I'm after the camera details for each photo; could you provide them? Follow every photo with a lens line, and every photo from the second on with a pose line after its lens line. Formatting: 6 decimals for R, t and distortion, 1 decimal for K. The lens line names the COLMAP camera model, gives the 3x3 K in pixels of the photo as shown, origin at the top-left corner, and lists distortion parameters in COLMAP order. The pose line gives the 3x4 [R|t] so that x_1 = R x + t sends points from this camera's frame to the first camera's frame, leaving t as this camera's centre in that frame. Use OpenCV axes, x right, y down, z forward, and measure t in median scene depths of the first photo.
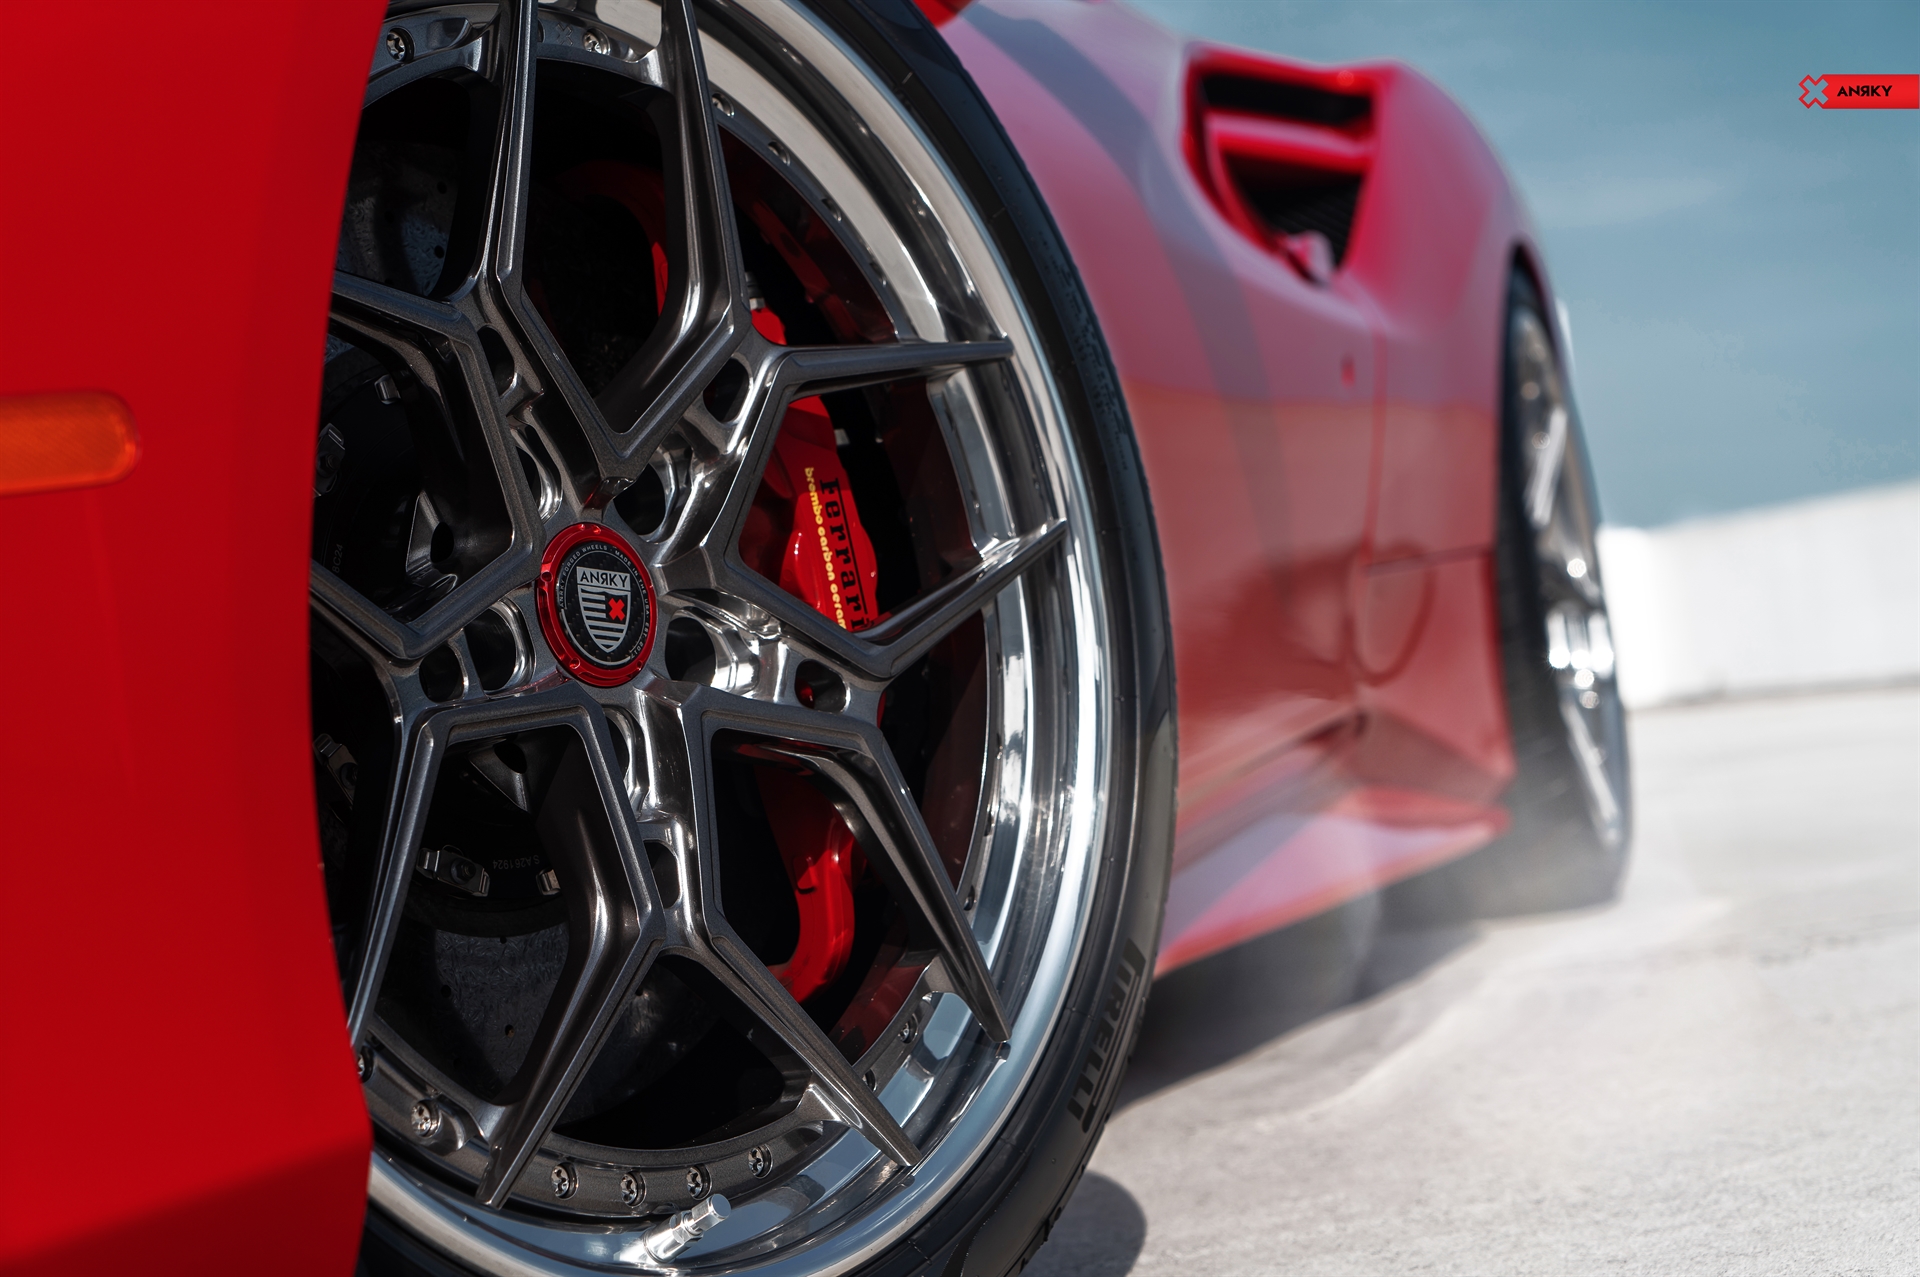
lens RADIAL K [[3911.5, 0, 960.0], [0, 3911.5, 638.5], [0, 0, 1]] dist [-0.012961, -0.020115]
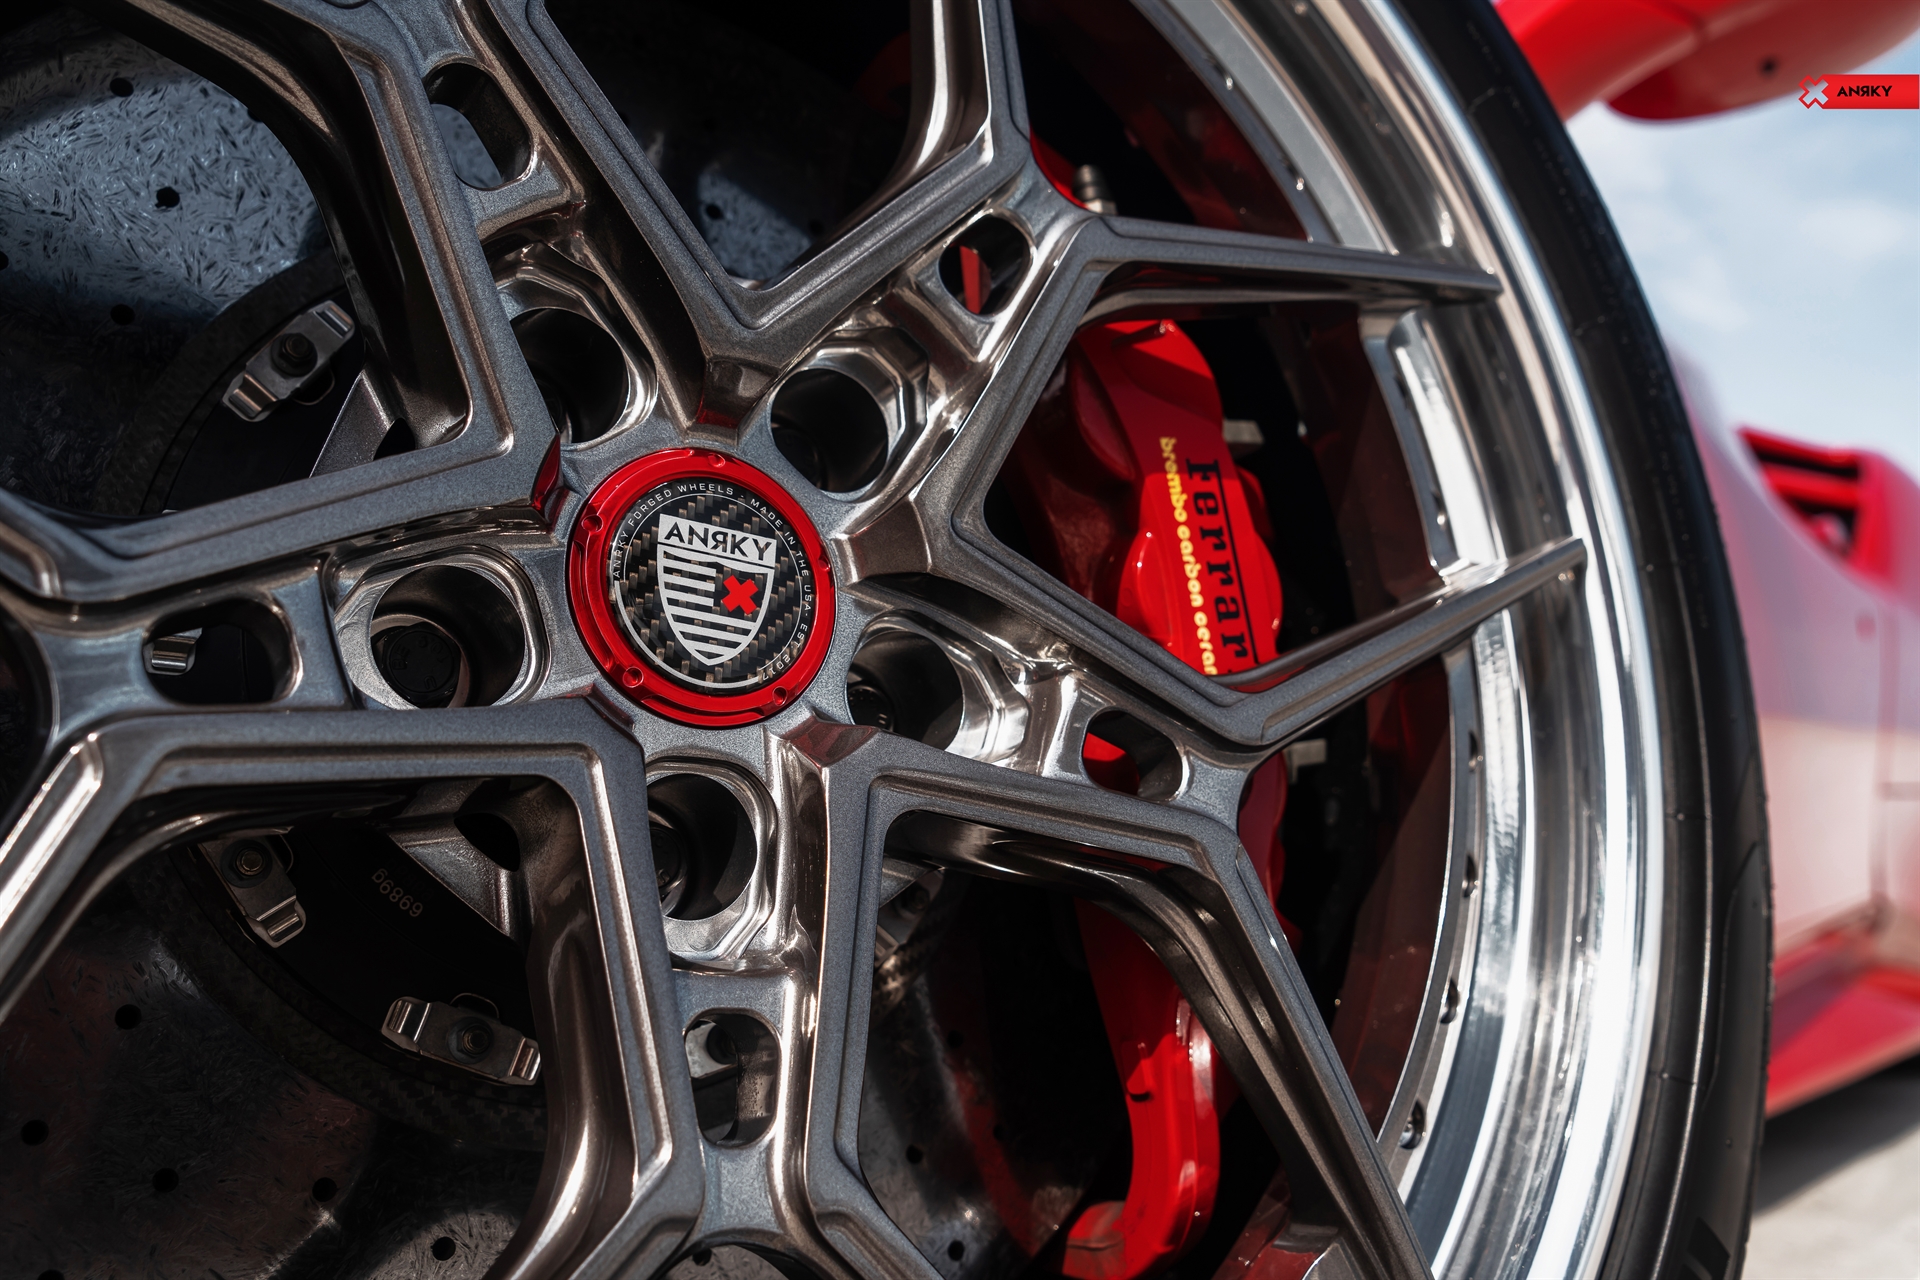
lens RADIAL K [[1787.0, 0, 960.0], [0, 1787.0, 640.0], [0, 0, 1]] dist [-0.010728, 0.000320]
pose [[0.946471, -0.002092, -0.322781, 0.026045], [-0.037554, 0.992475, -0.116550, 0.027206], [0.320596, 0.122433, 0.939270, 0.733950]]
